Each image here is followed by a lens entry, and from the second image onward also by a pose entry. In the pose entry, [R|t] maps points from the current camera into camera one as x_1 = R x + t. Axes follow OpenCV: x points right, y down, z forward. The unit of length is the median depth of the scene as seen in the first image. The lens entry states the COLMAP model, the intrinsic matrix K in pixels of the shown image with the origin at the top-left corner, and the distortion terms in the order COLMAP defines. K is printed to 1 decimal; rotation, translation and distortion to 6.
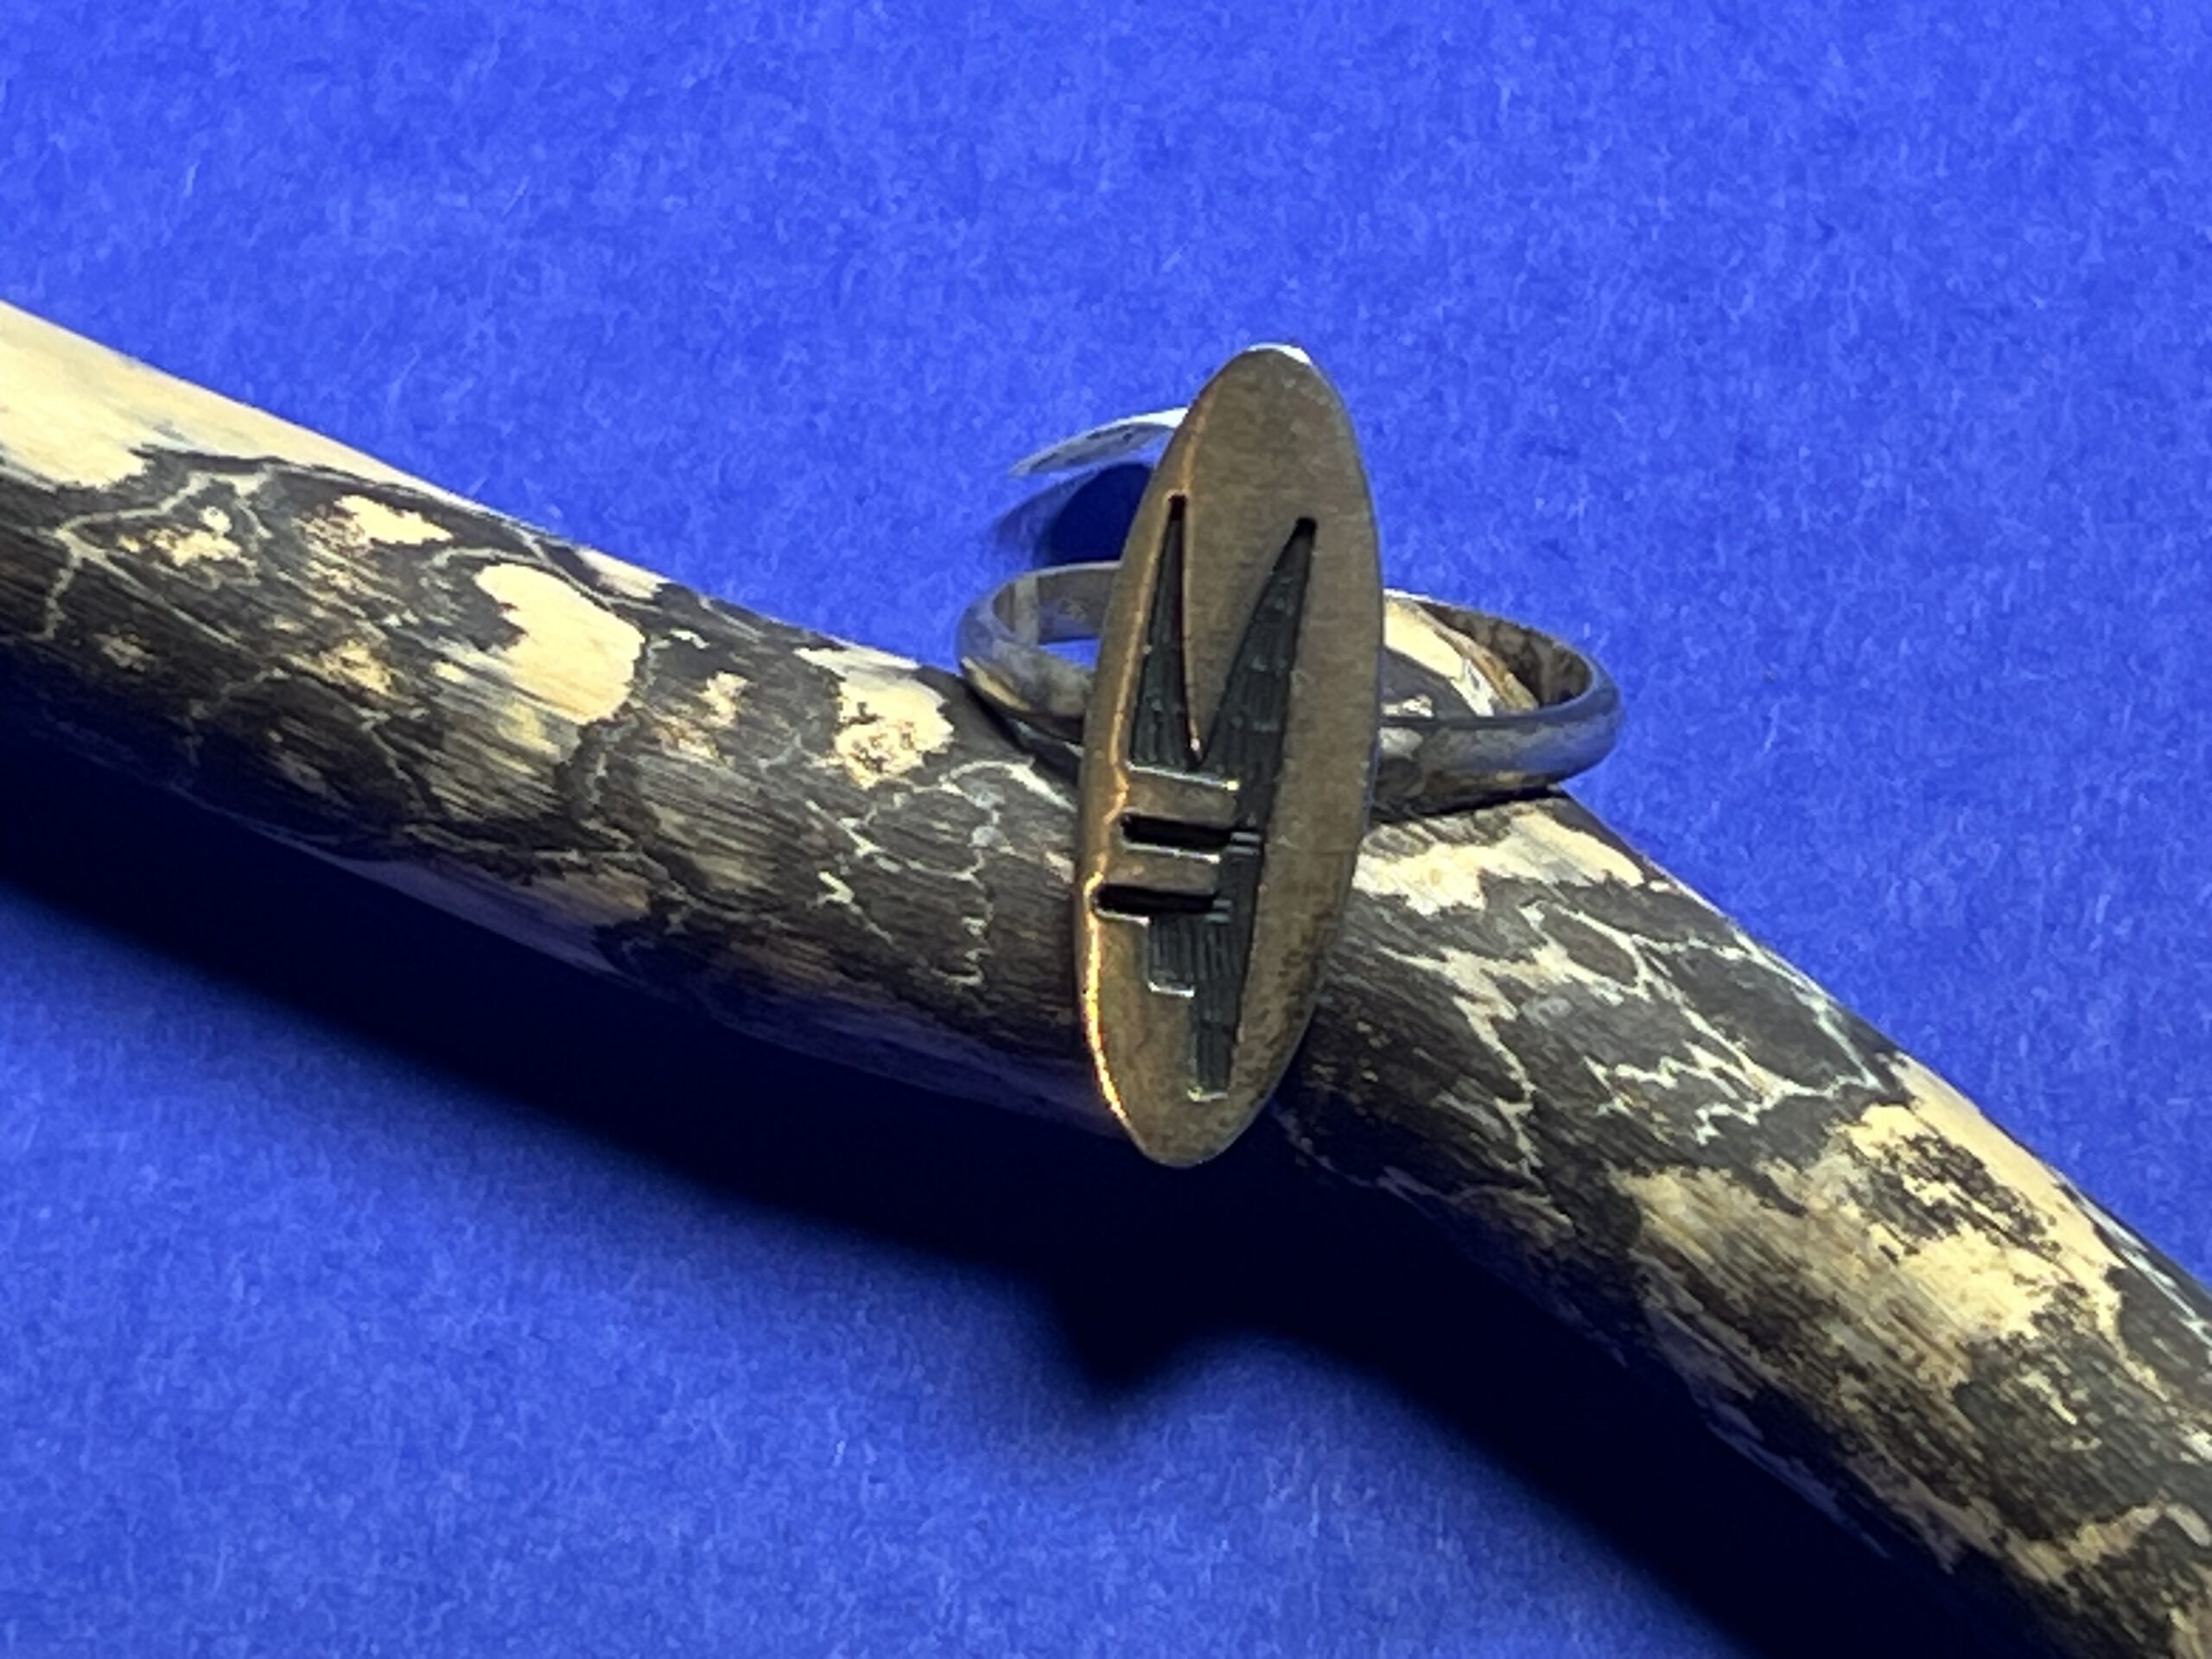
lens RADIAL K [[8588.5, 0, 1106.0], [0, 8588.5, 829.5], [0, 0, 1]] dist [0.216871, -3.568067]
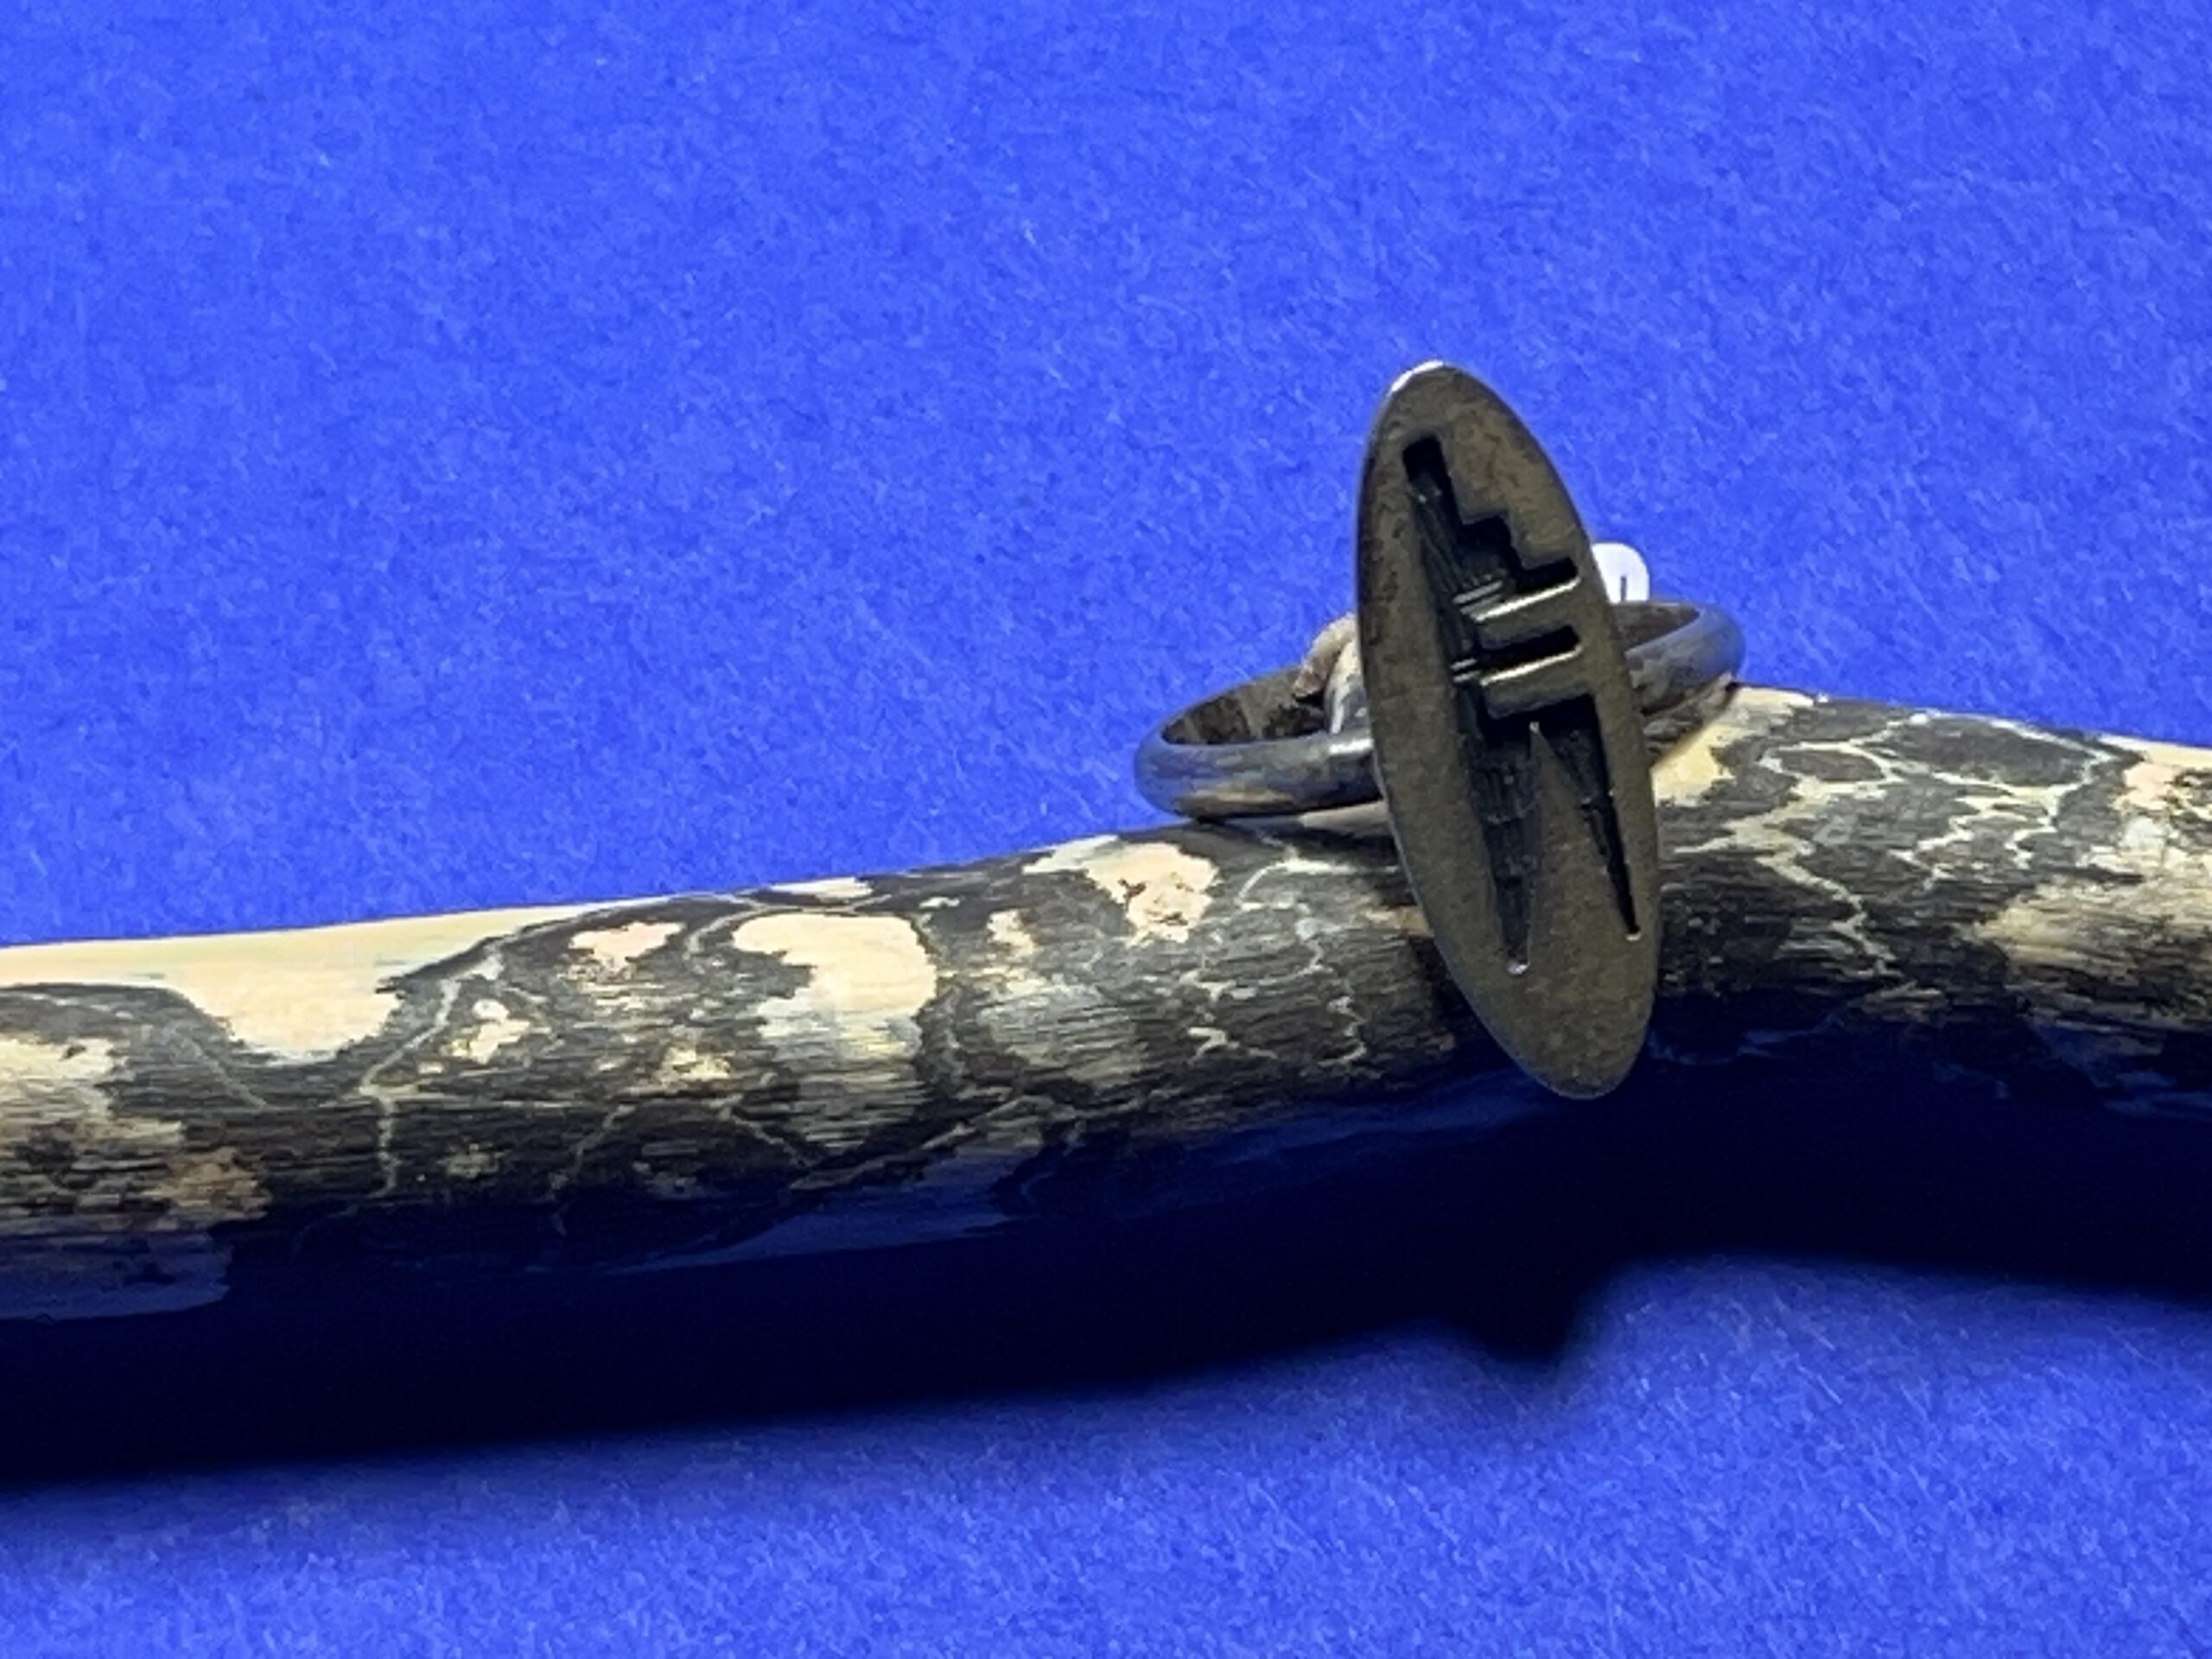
lens RADIAL K [[8588.5, 0, 1106.0], [0, 8588.5, 829.5], [0, 0, 1]] dist [0.216871, -3.568067]
pose [[0.825734, -0.440963, 0.351733, -0.404359], [0.453003, 0.889975, 0.052272, -0.077243], [-0.336084, 0.116173, 0.934640, 0.003074]]
